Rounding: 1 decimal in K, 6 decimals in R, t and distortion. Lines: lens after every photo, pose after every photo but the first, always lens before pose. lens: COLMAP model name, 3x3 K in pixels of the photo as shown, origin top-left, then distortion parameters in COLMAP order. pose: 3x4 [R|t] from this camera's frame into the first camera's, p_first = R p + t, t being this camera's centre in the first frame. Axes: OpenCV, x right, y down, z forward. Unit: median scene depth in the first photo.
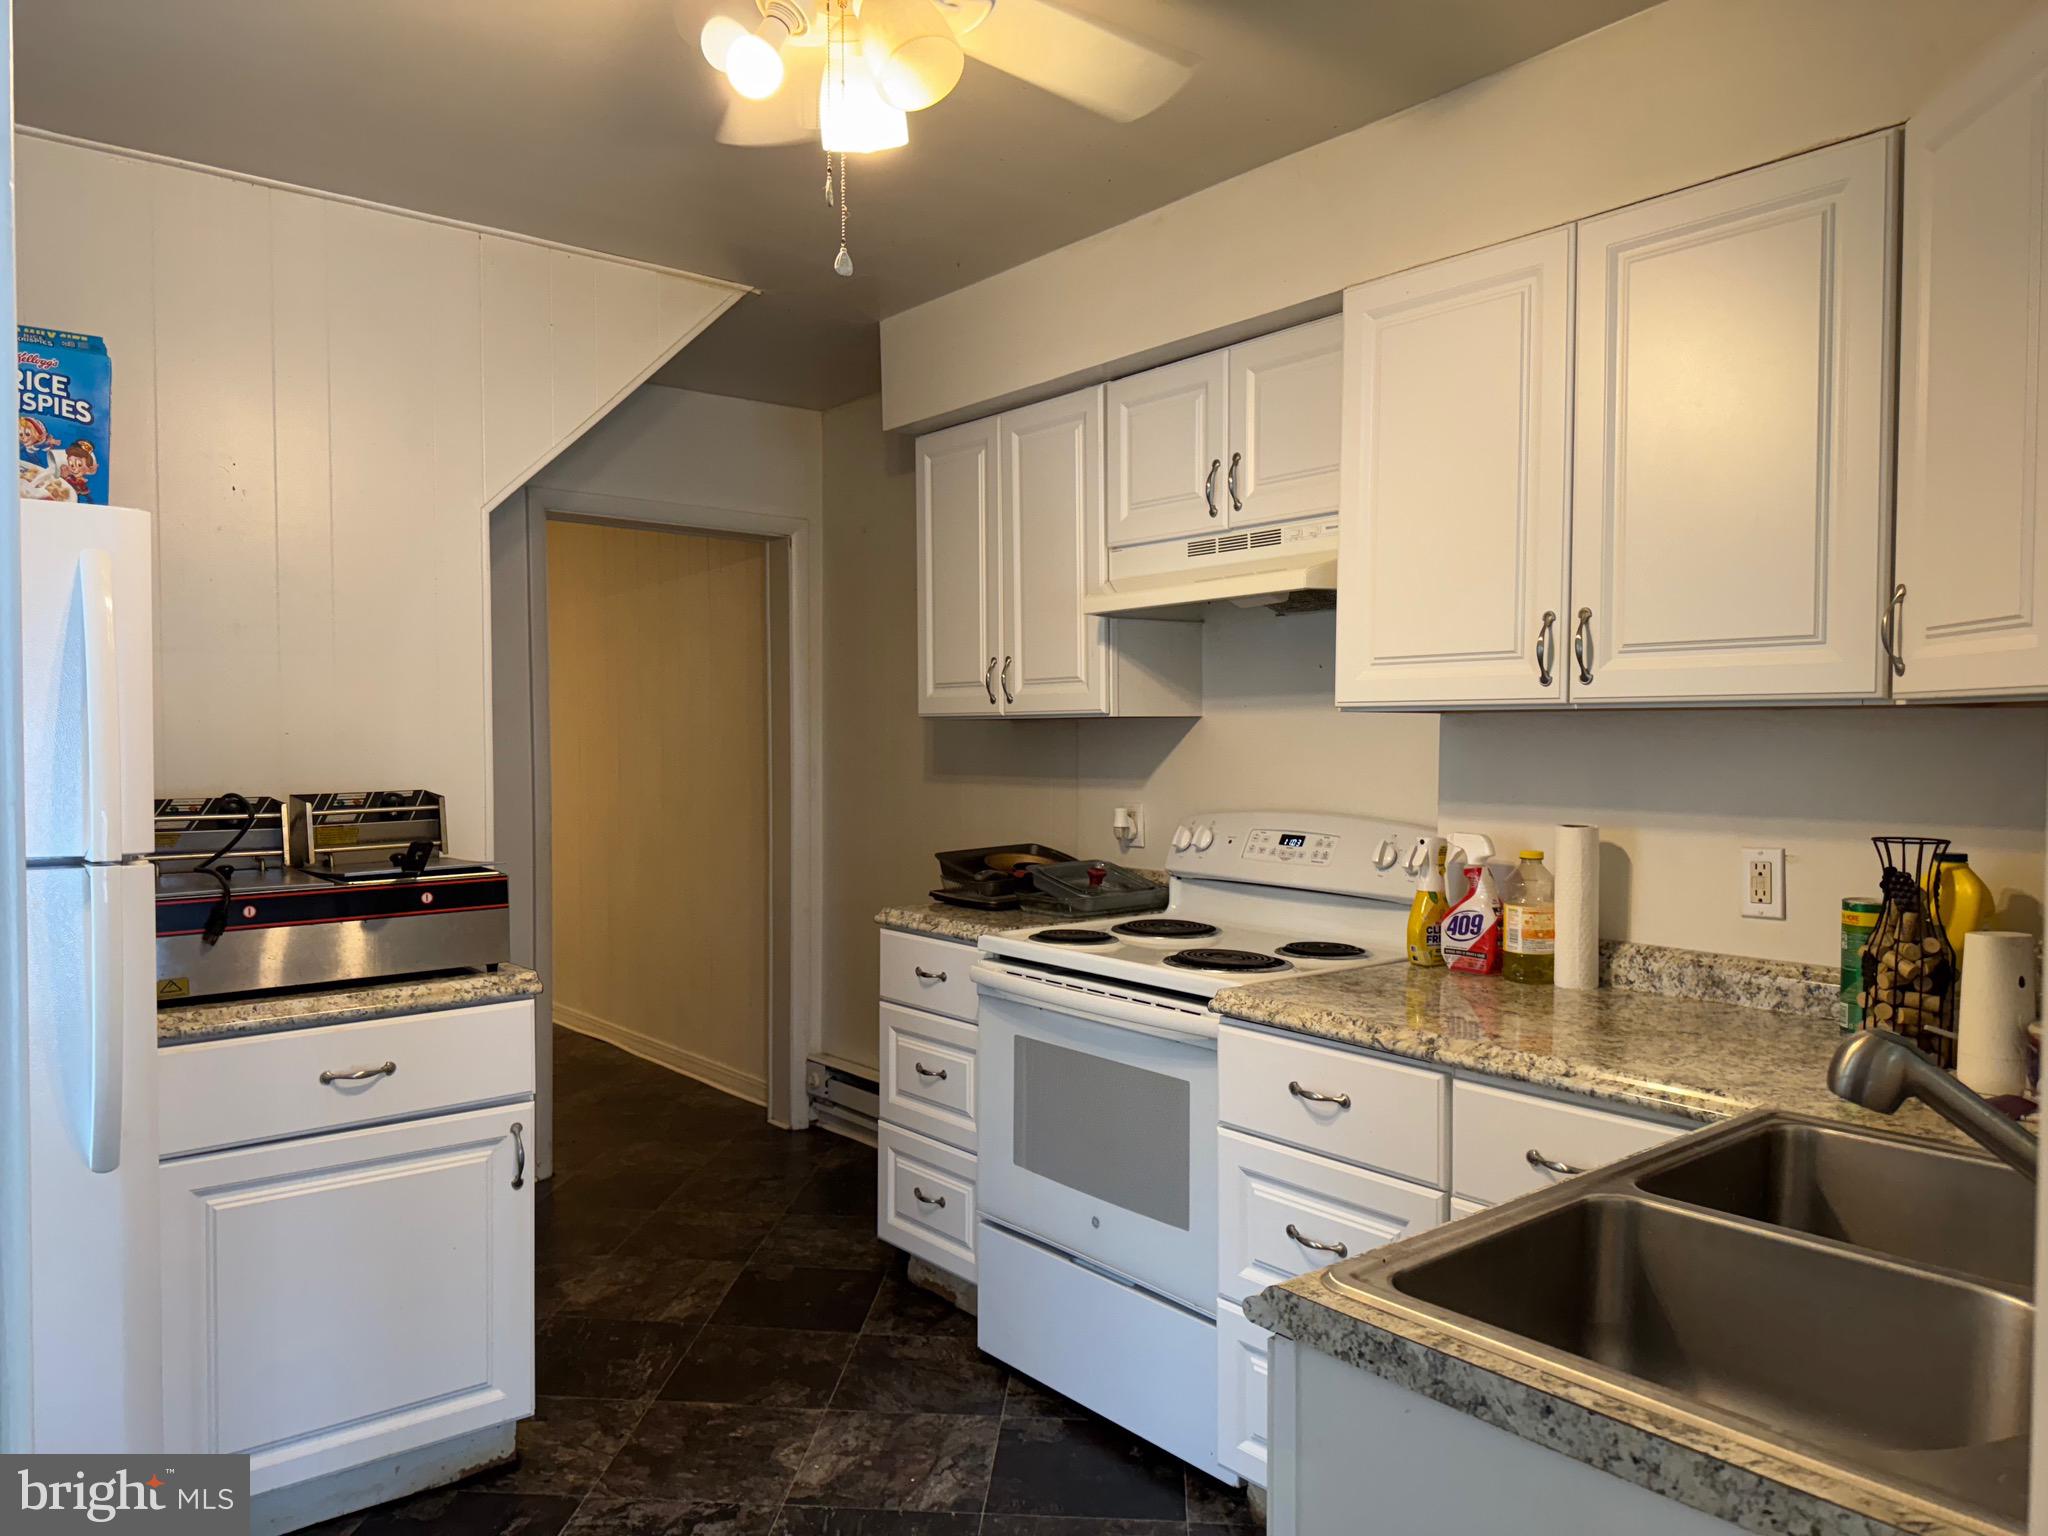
lens RADIAL K [[1444.2, 0, 1033.4], [0, 1444.2, 767.1], [0, 0, 1]] dist [0.053261, -0.071926]
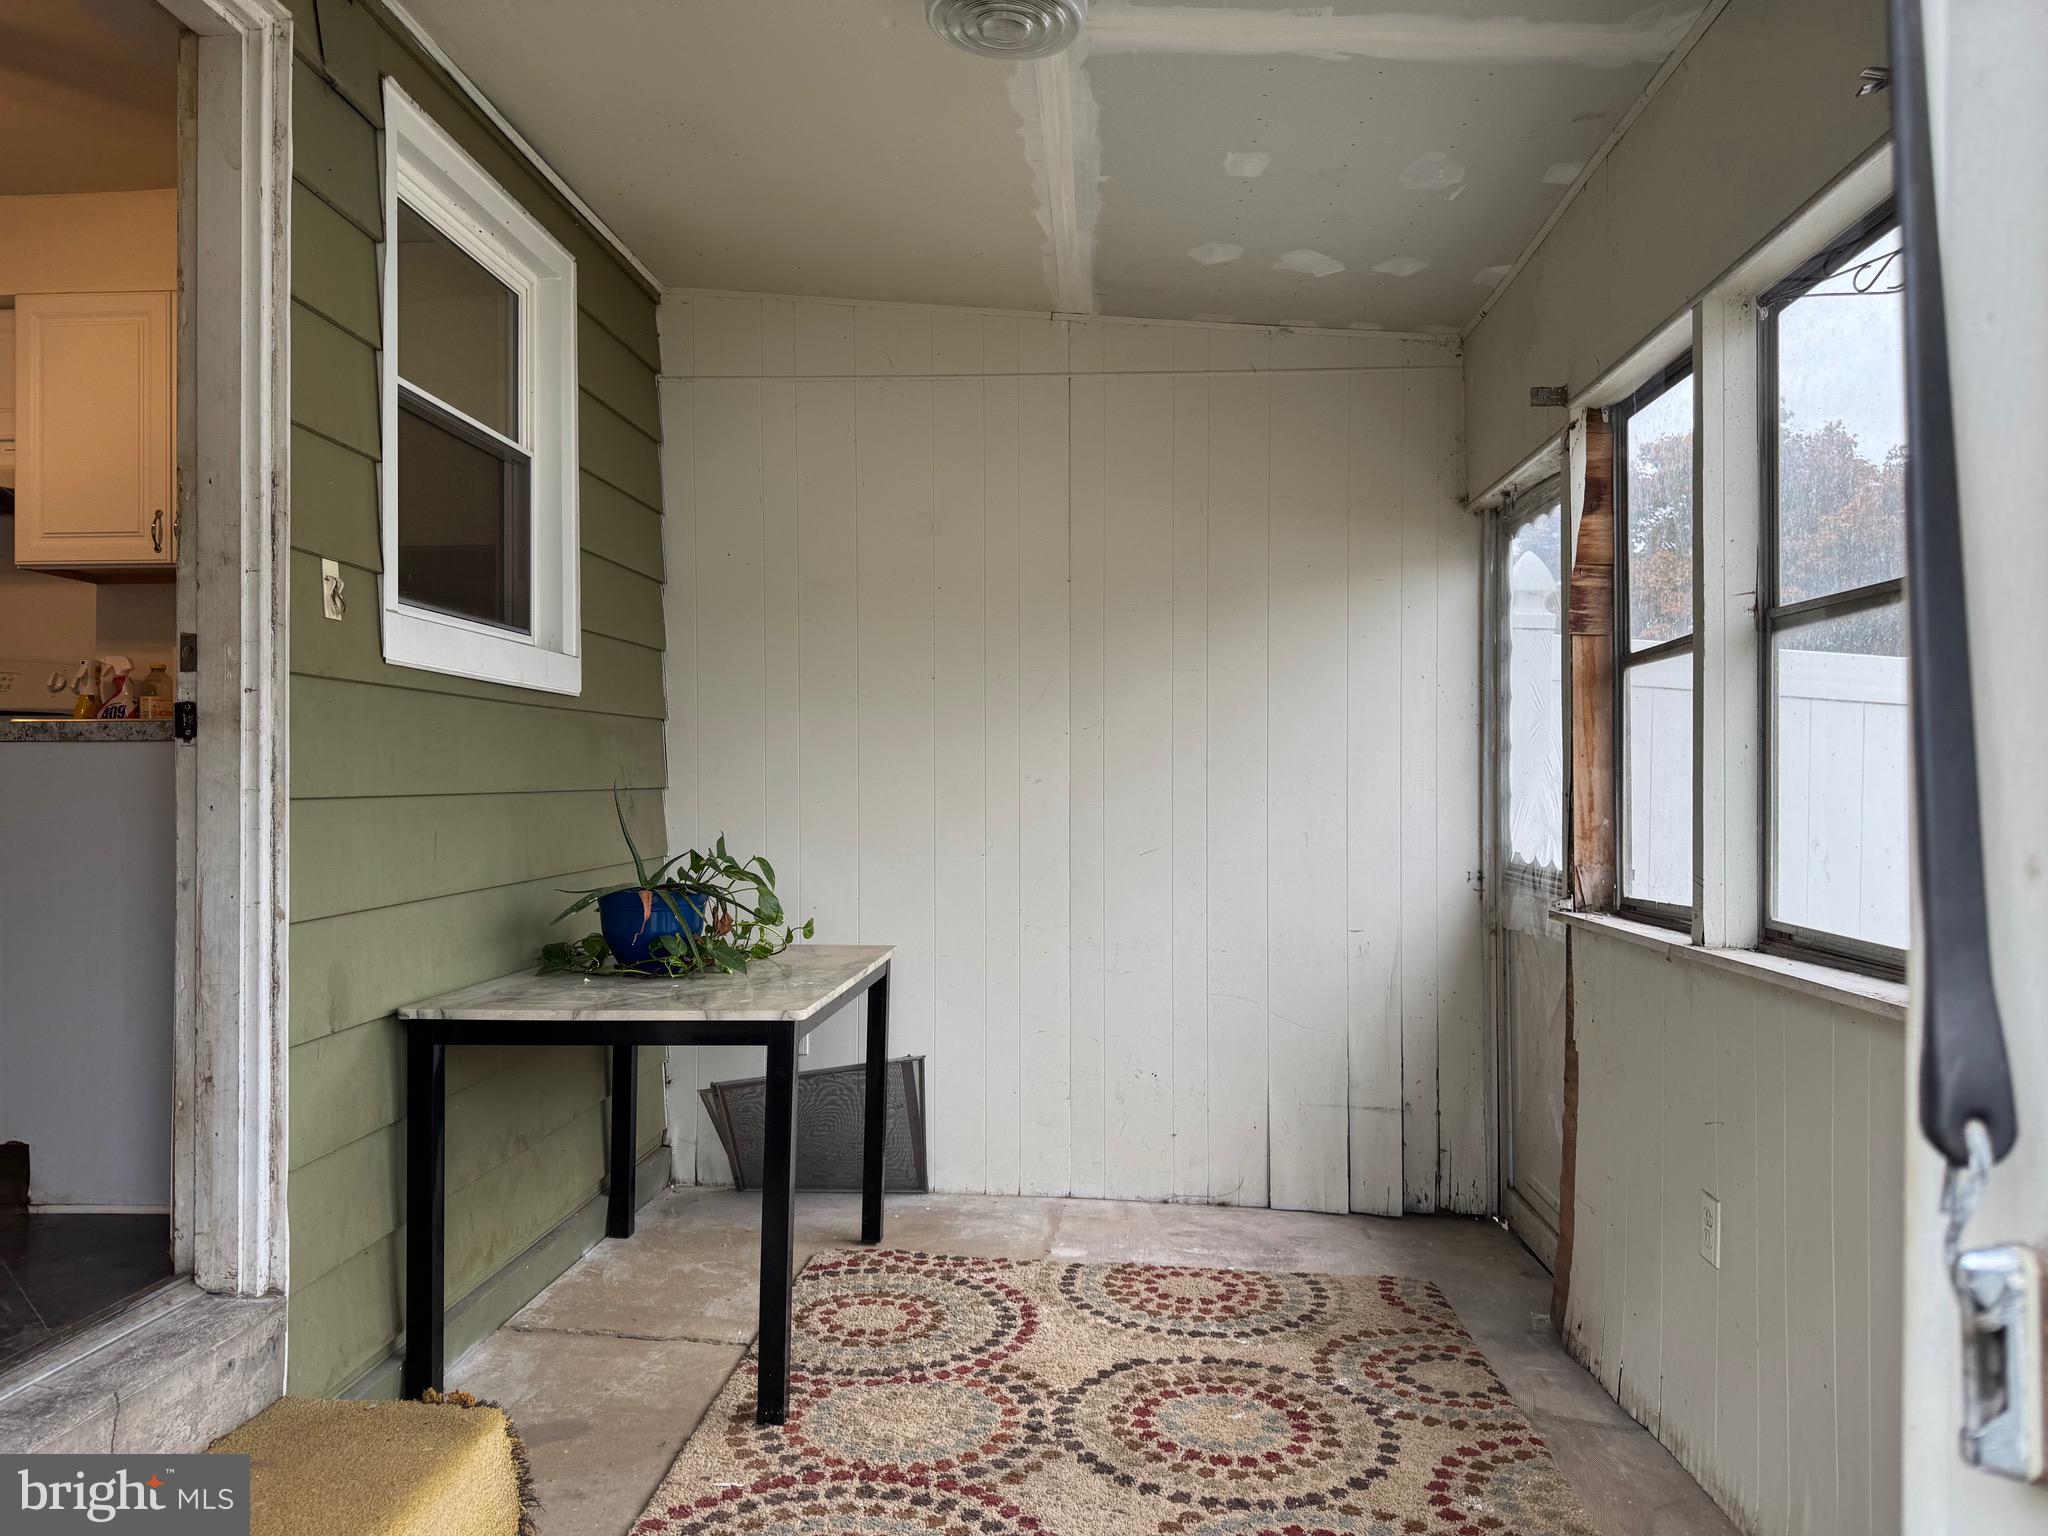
lens RADIAL K [[1444.2, 0, 1018.5], [0, 1444.2, 781.4], [0, 0, 1]] dist [0.053261, -0.071926]
pose [[0.690230, -0.011422, 0.723500, -0.173268], [0.034030, 0.999281, -0.016690, 0.245145], [-0.722789, 0.036141, 0.690123, -0.807589]]
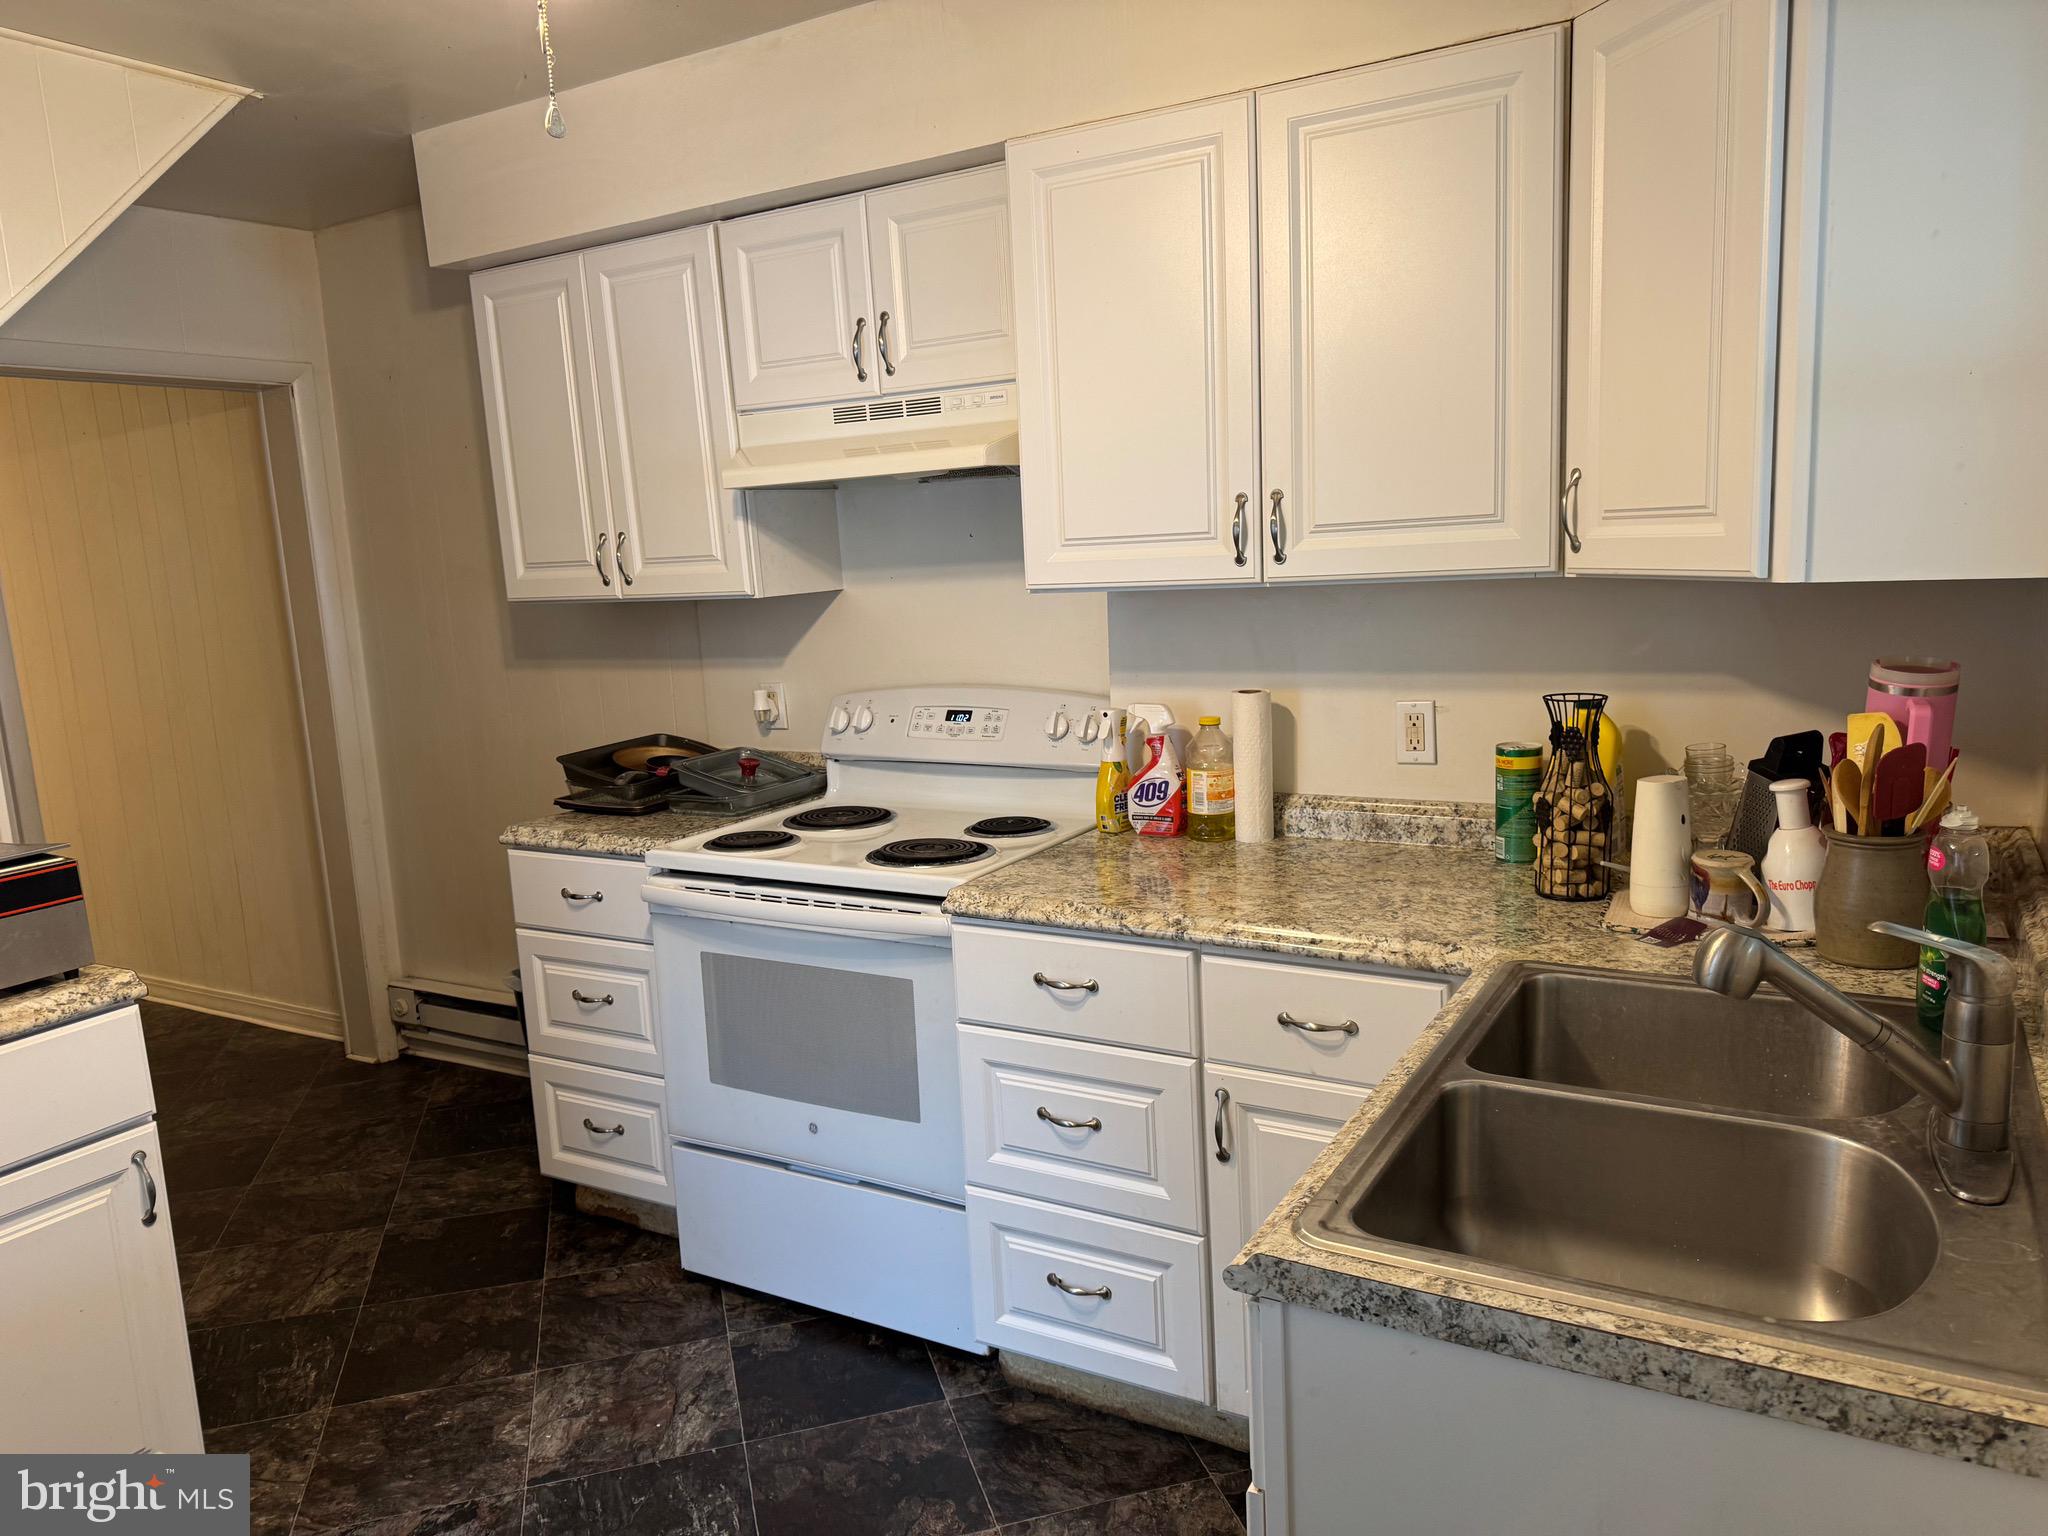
lens RADIAL K [[1444.2, 0, 1039.7], [0, 1444.2, 770.4], [0, 0, 1]] dist [0.053261, -0.071926]
pose [[0.937322, -0.101327, 0.333408, -0.121721], [0.058177, 0.988865, 0.136973, -0.052762], [-0.343574, -0.108991, 0.932779, 0.065624]]
